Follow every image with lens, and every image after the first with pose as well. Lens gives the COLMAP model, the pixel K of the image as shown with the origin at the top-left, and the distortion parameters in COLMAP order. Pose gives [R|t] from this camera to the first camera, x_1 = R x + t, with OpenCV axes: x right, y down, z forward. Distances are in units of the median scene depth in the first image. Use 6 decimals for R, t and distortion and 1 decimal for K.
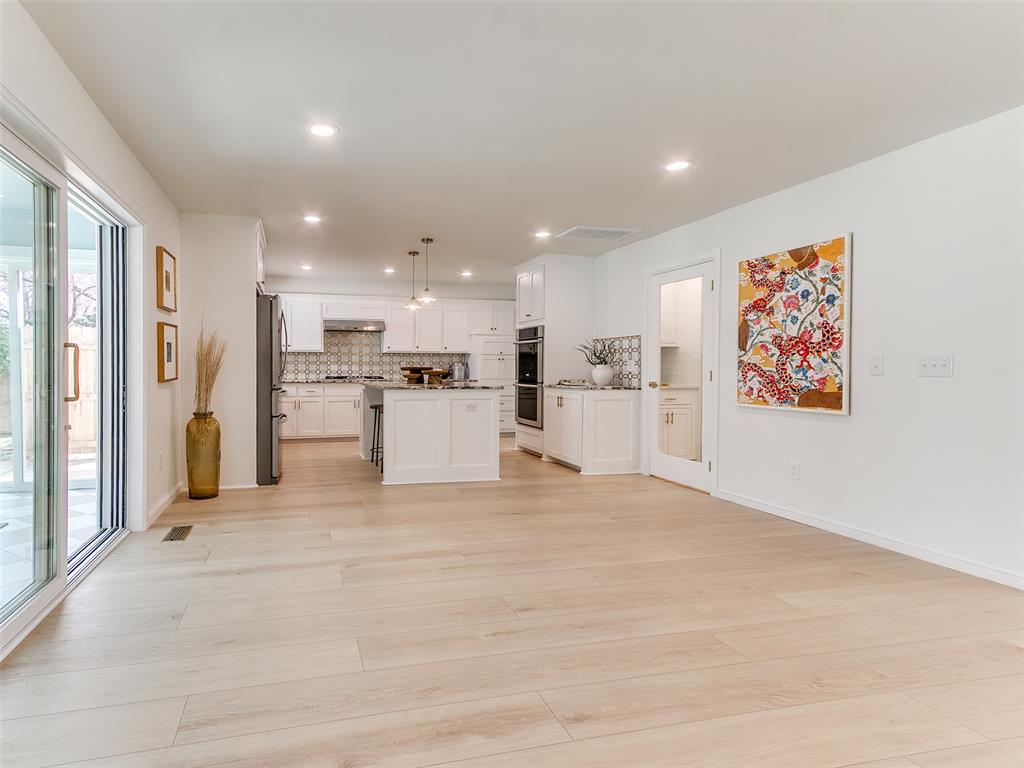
lens RADIAL K [[670.5, 0, 489.6], [0, 670.5, 379.1], [0, 0, 1]] dist [0.002308, -0.000202]
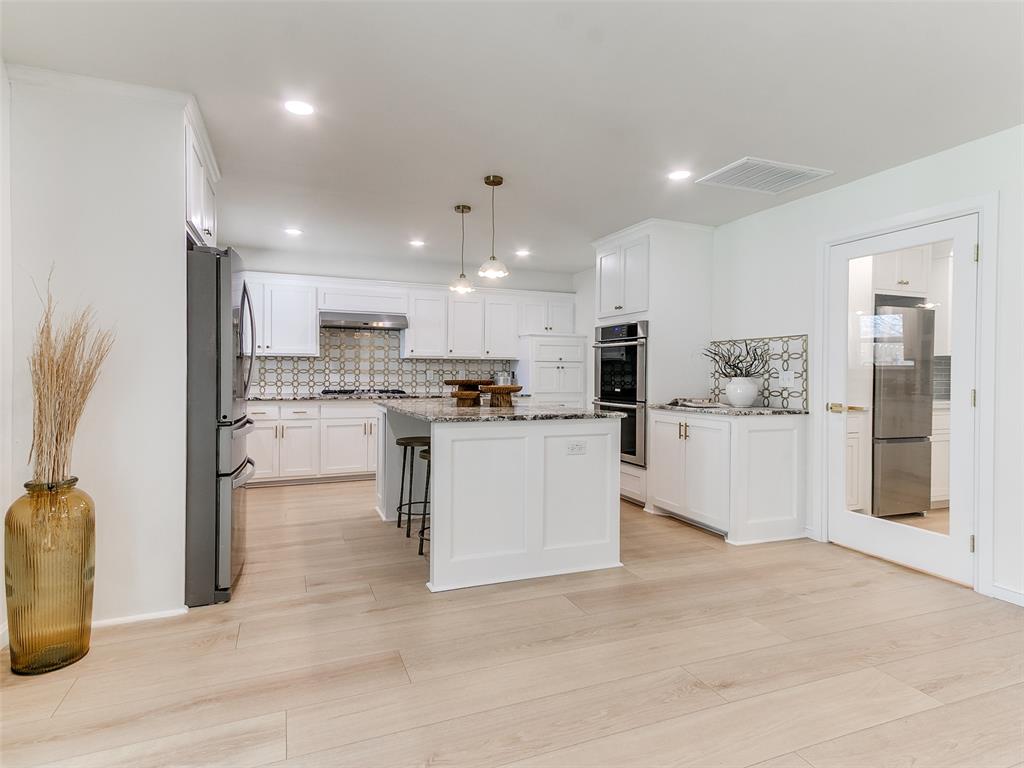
lens RADIAL K [[467.1, 0, 511.4], [0, 467.1, 375.5], [0, 0, 1]] dist [0.014700, 0.000036]
pose [[0.988407, 0.001410, 0.151819, -0.143829], [-0.000551, 0.999984, -0.005699, -0.020637], [-0.151824, 0.005549, 0.988392, 0.564418]]
